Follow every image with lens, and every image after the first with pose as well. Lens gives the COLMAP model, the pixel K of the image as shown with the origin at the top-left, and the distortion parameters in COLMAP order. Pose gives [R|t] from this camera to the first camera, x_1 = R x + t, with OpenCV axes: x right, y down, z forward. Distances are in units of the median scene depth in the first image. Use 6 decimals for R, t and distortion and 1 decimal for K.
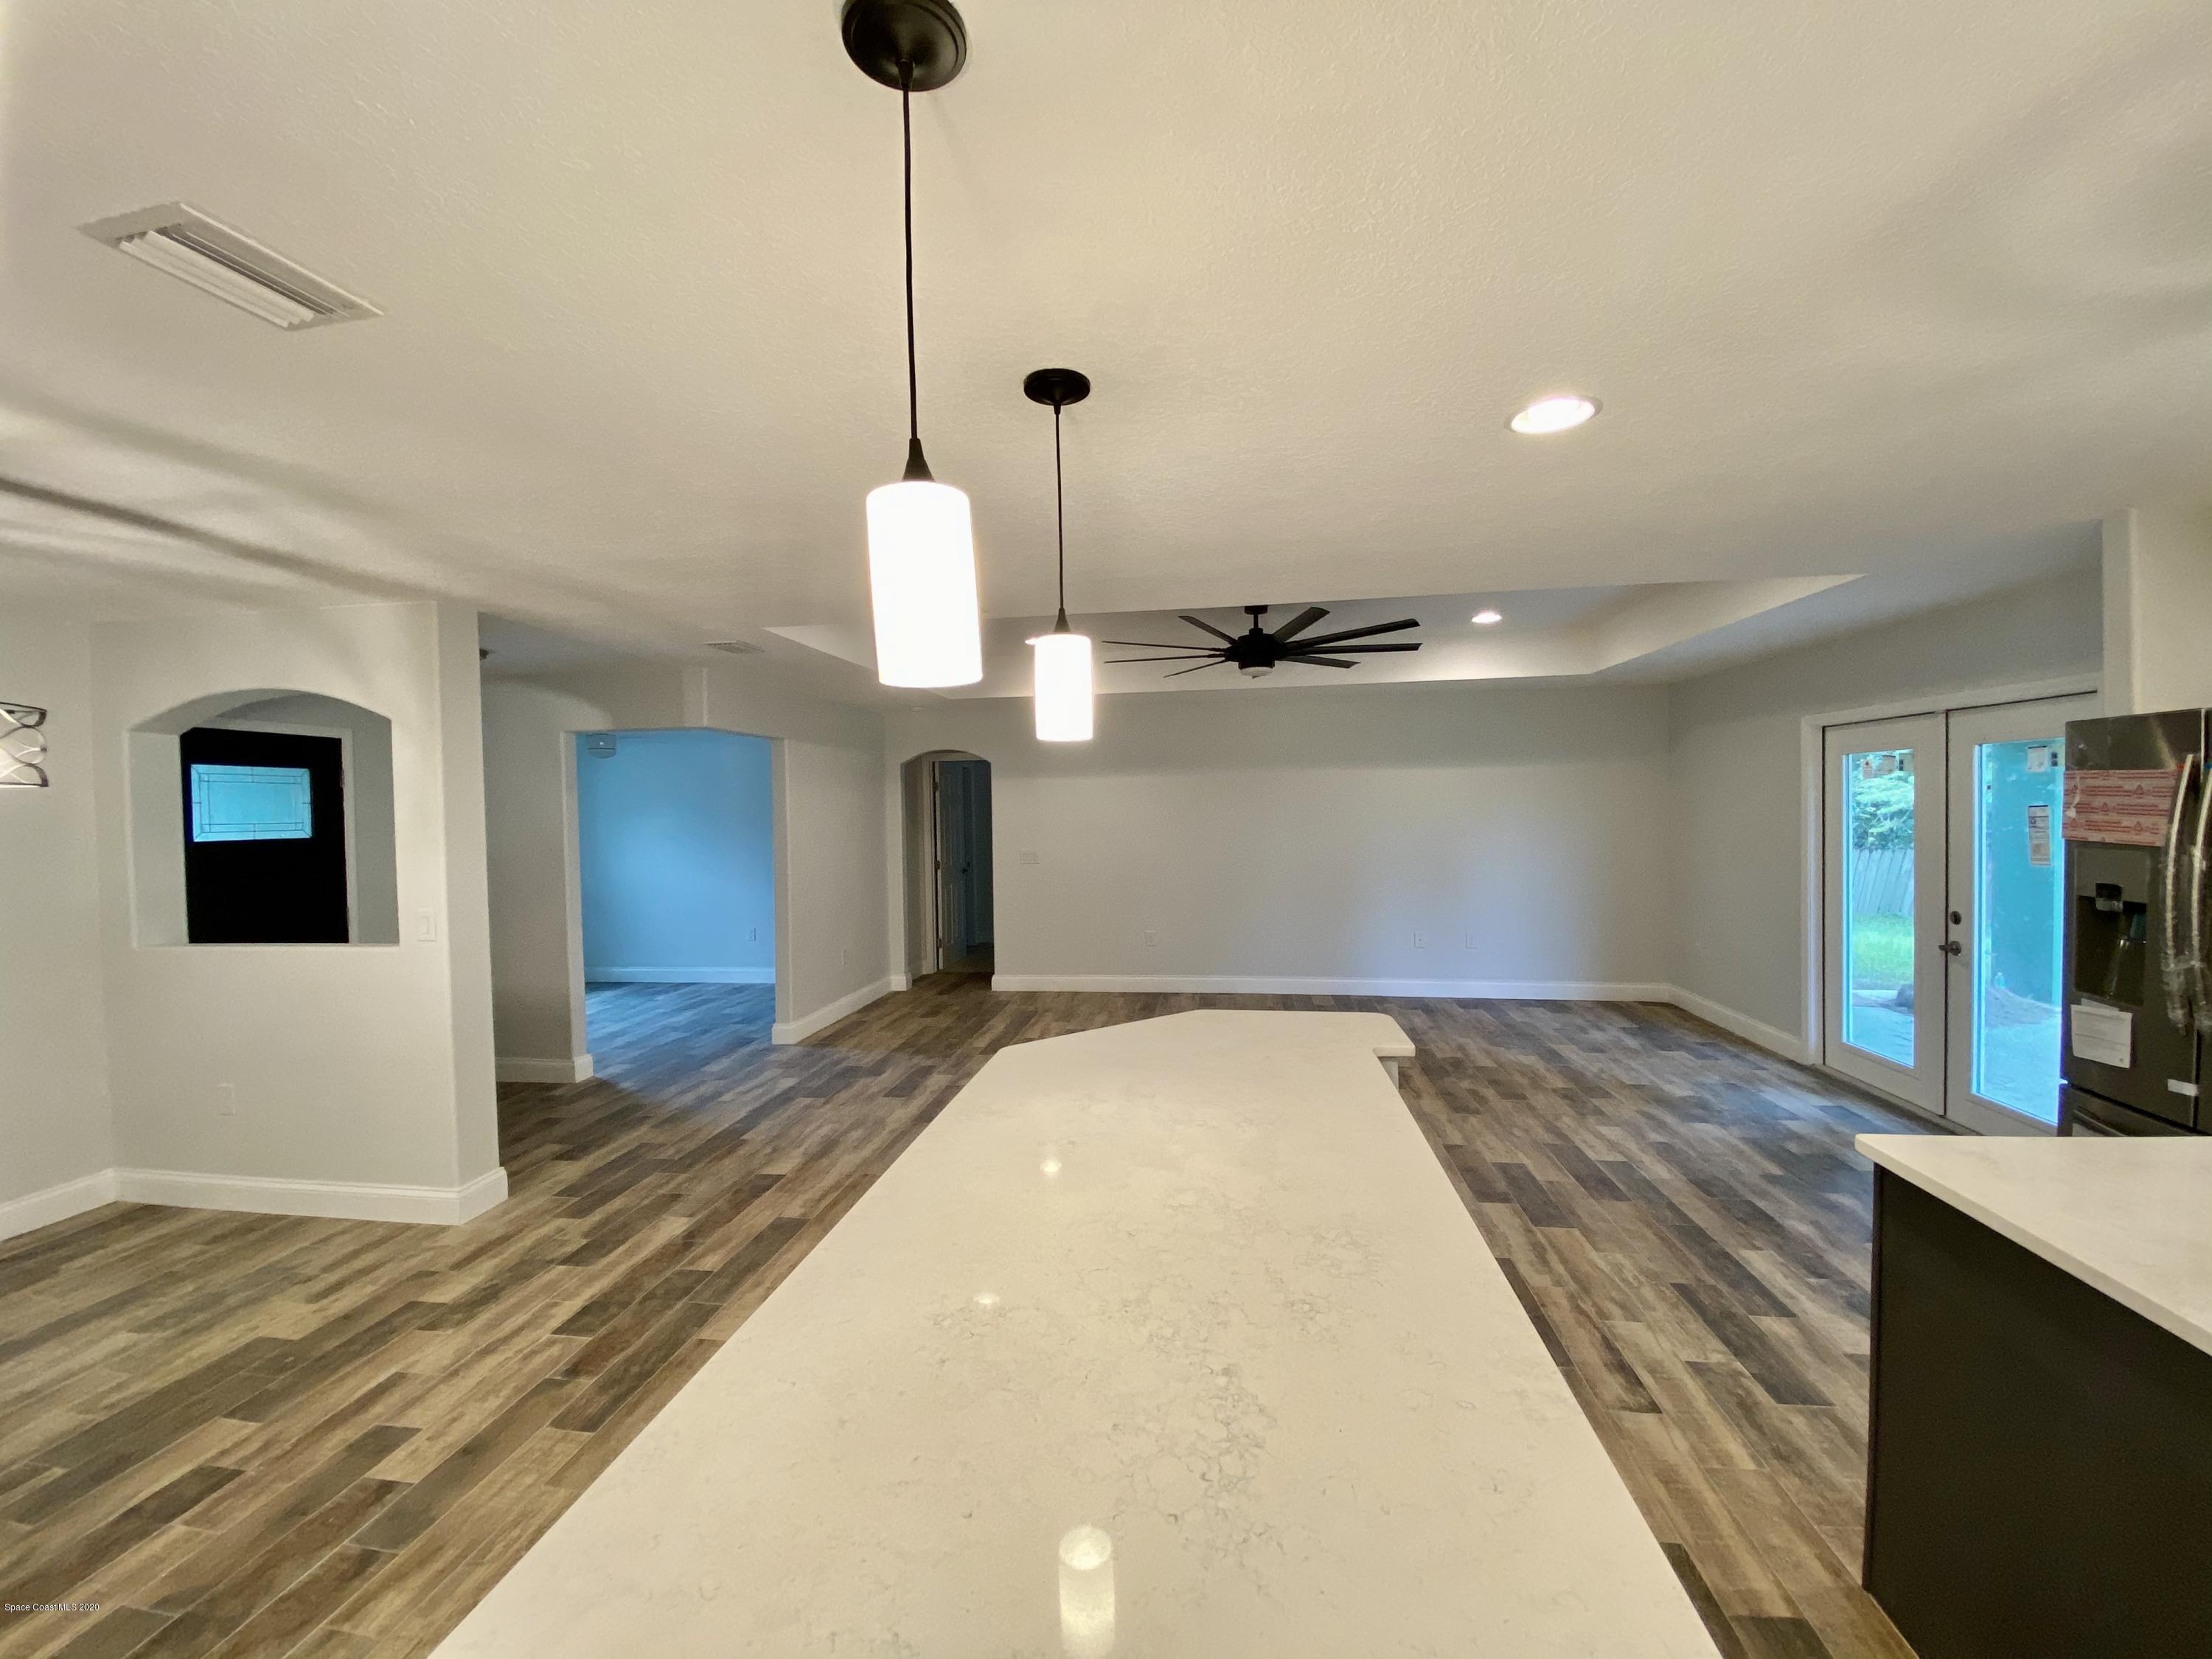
lens RADIAL K [[894.2, 0, 1106.0], [0, 894.2, 829.5], [0, 0, 1]] dist [0.018626, -0.019182]
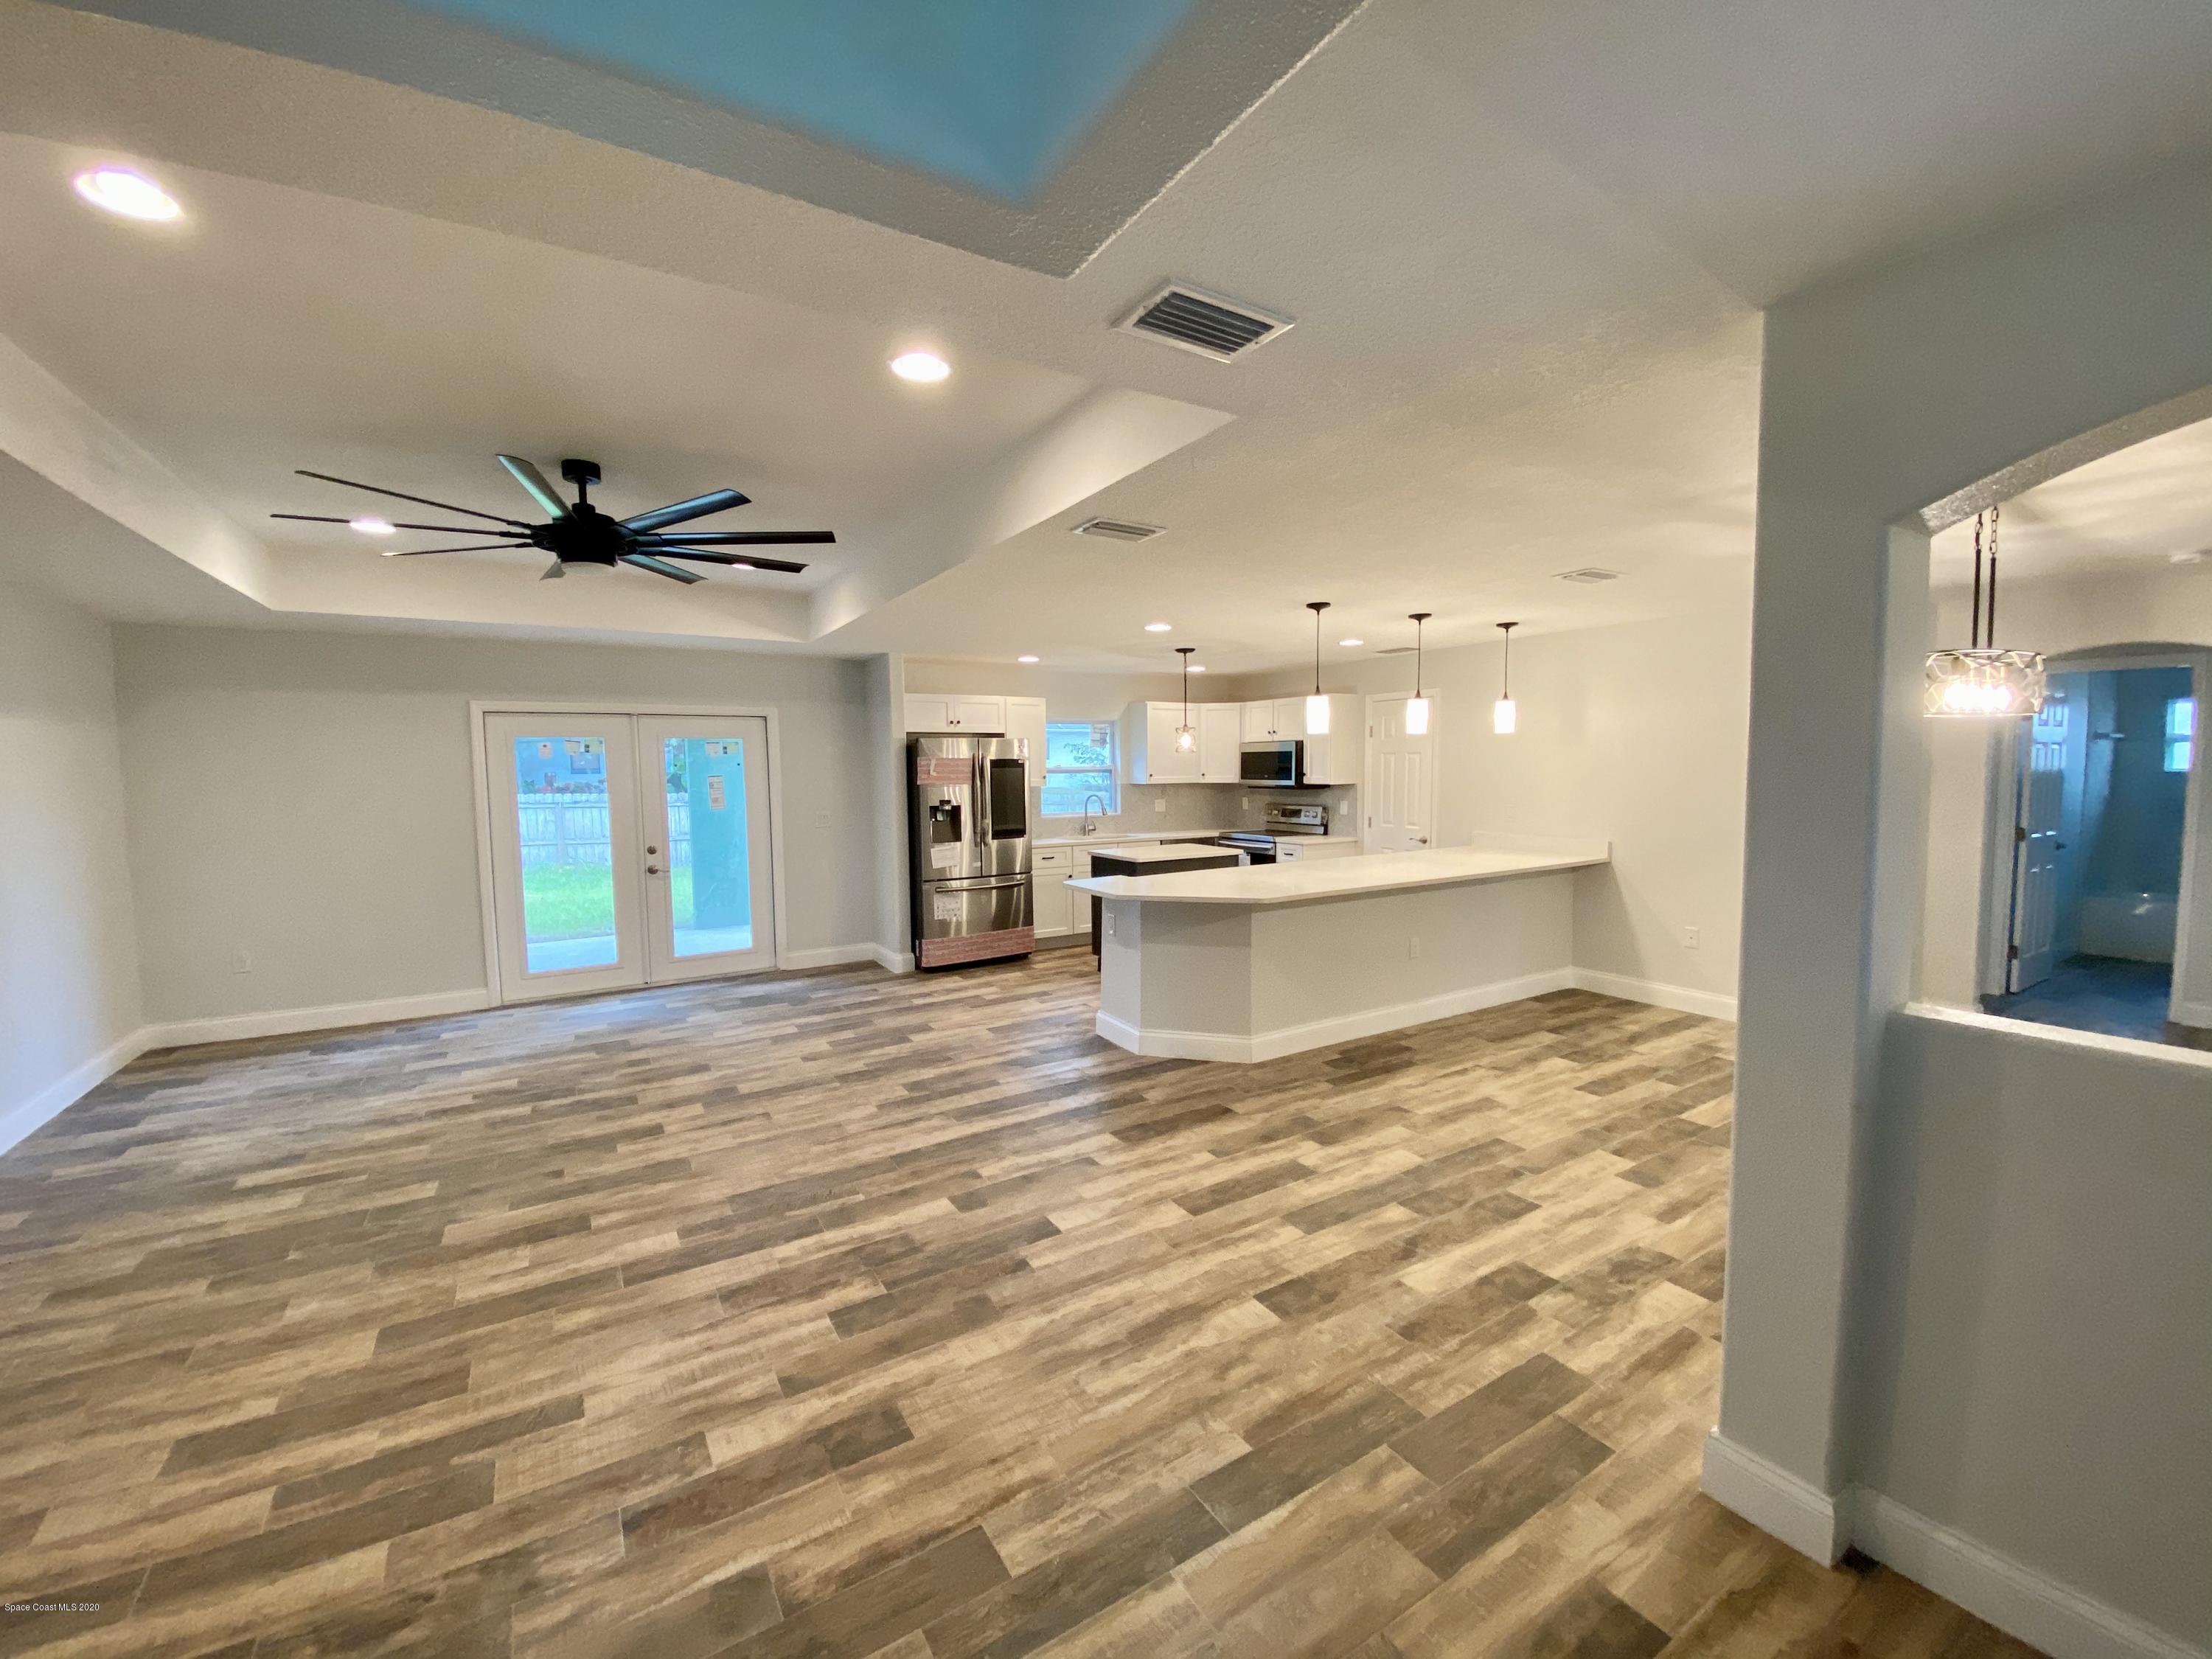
lens RADIAL K [[887.3, 0, 1108.0], [0, 887.3, 832.0], [0, 0, 1]] dist [0.020676, -0.019404]
pose [[-0.641996, -0.031958, 0.766041, -0.874767], [0.045032, 0.995834, 0.079284, -0.023037], [-0.765384, 0.085397, -0.637883, 1.646112]]
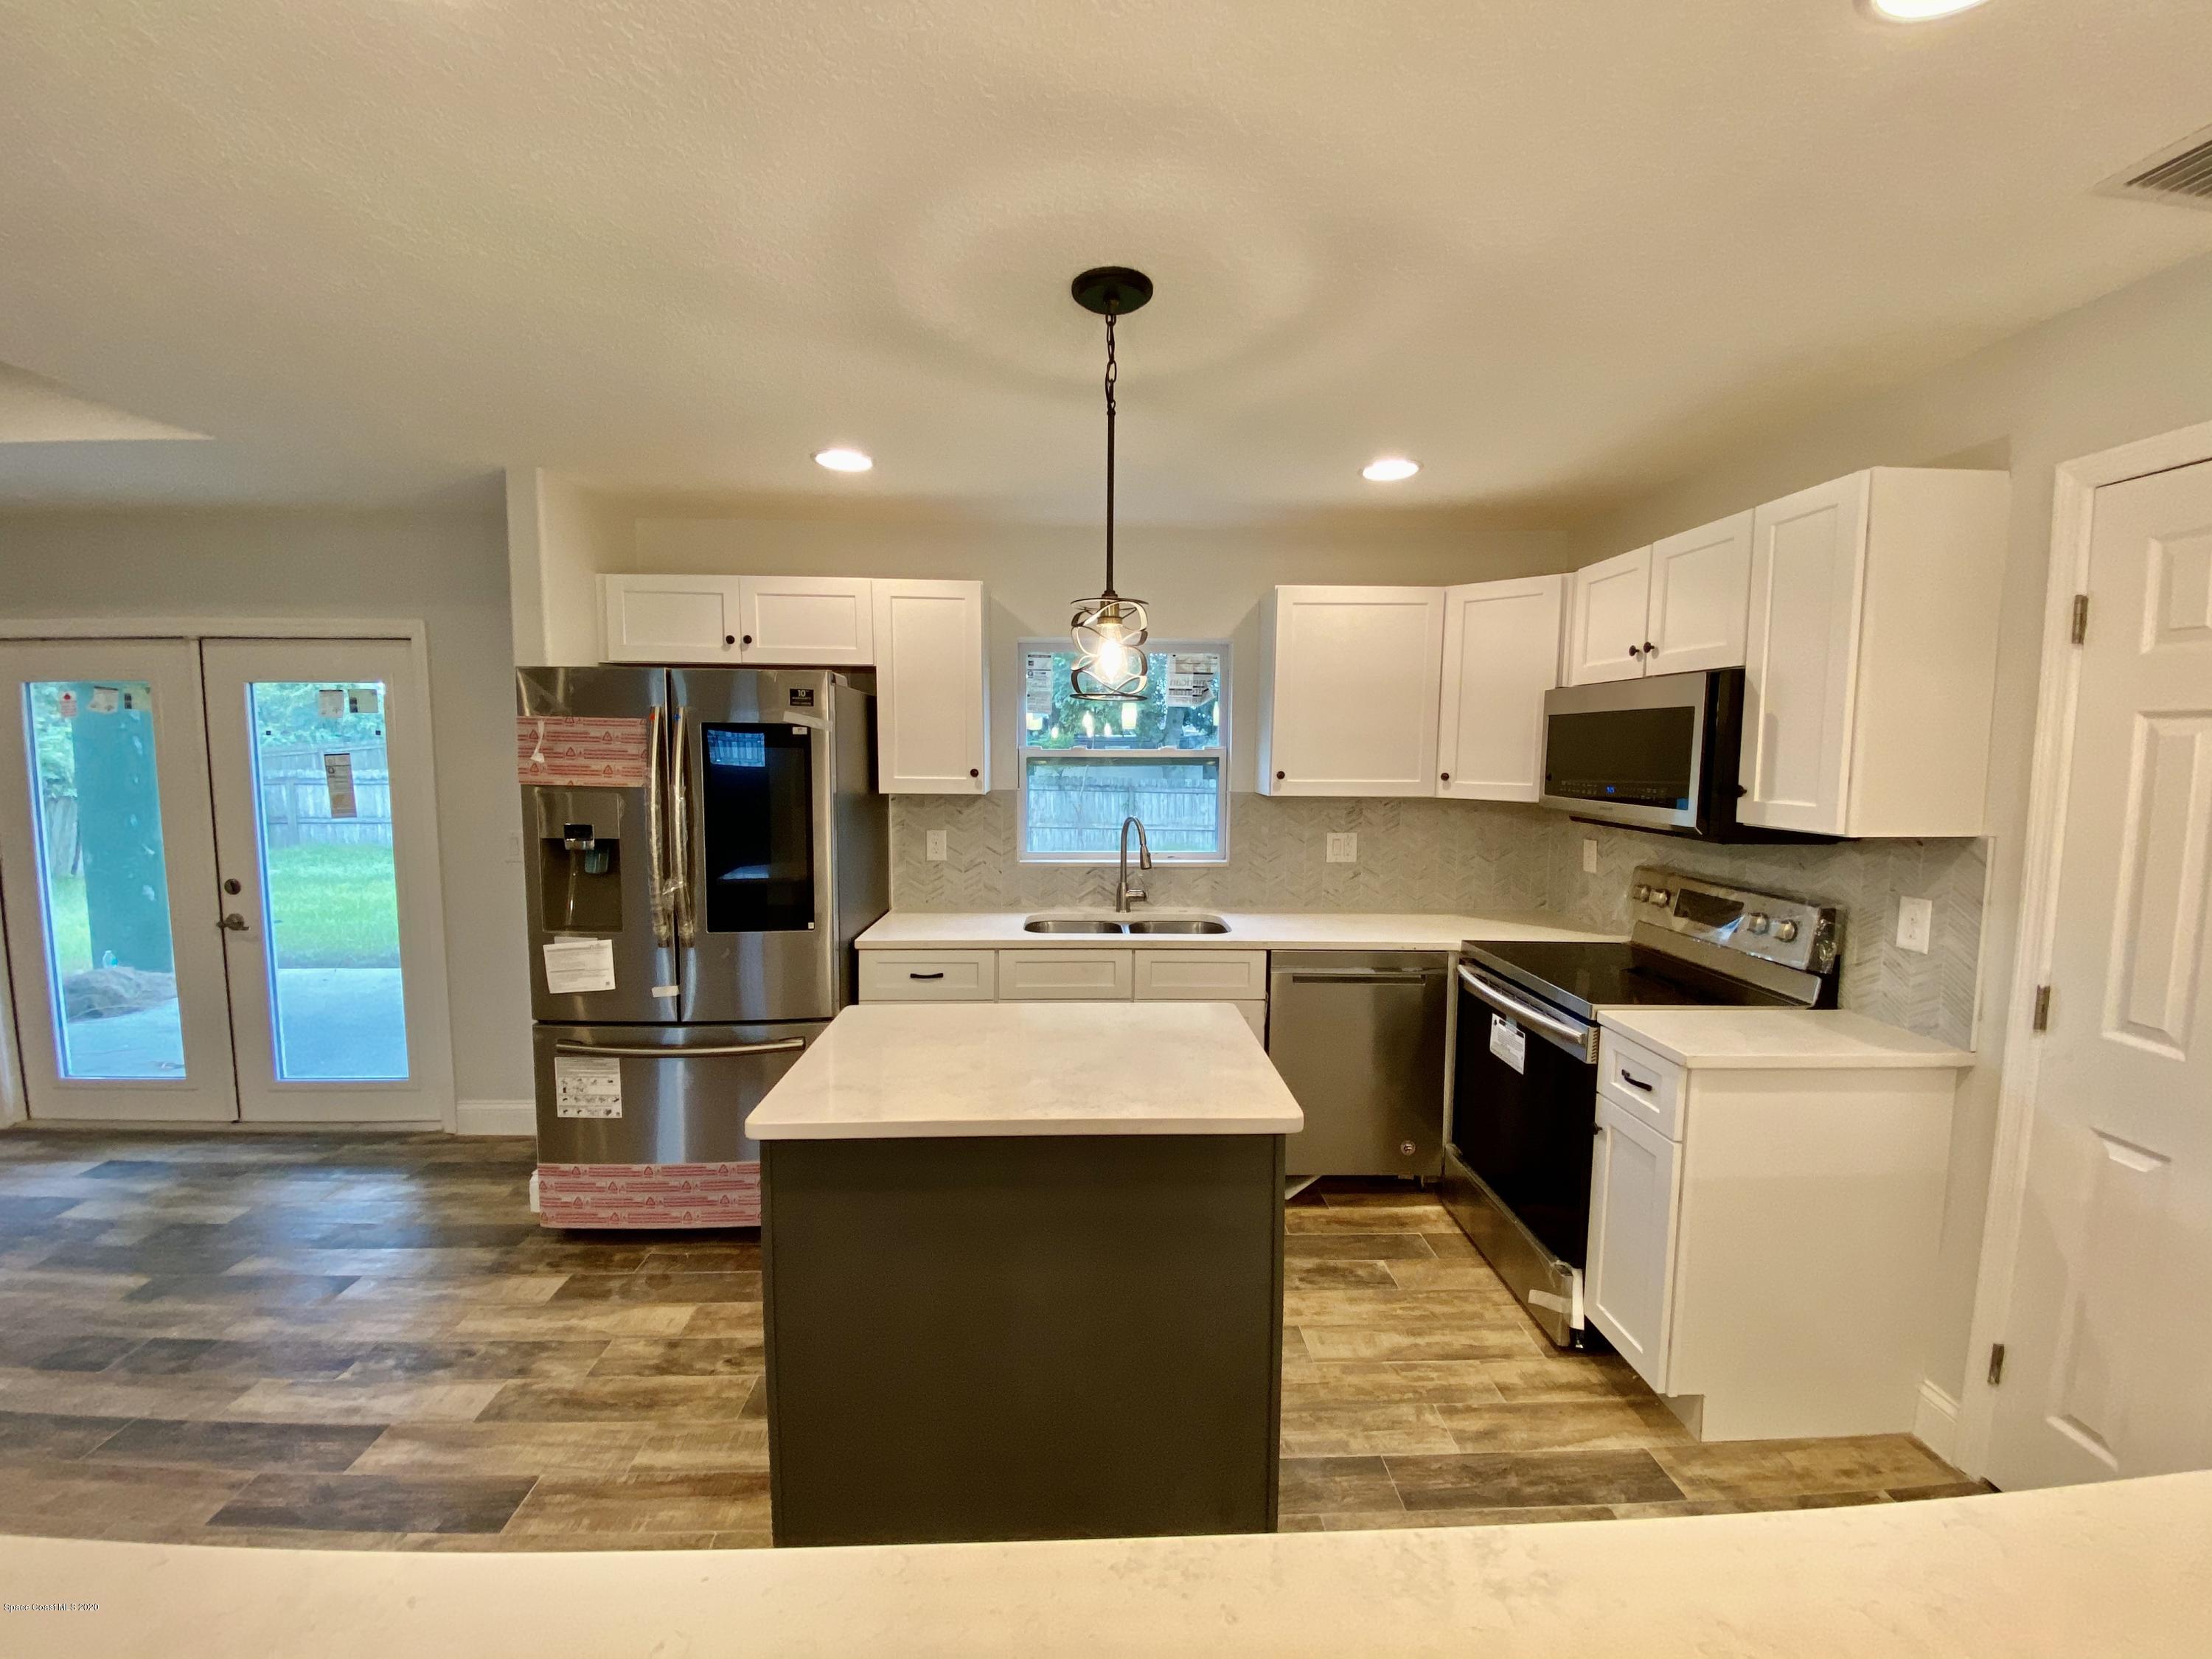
lens RADIAL K [[894.2, 0, 1106.0], [0, 894.2, 829.5], [0, 0, 1]] dist [0.018626, -0.019182]
pose [[-0.179905, -0.069452, 0.981229, -0.029584], [0.023538, 0.996915, 0.074877, 0.001026], [-0.983402, 0.036567, -0.177715, 0.400806]]
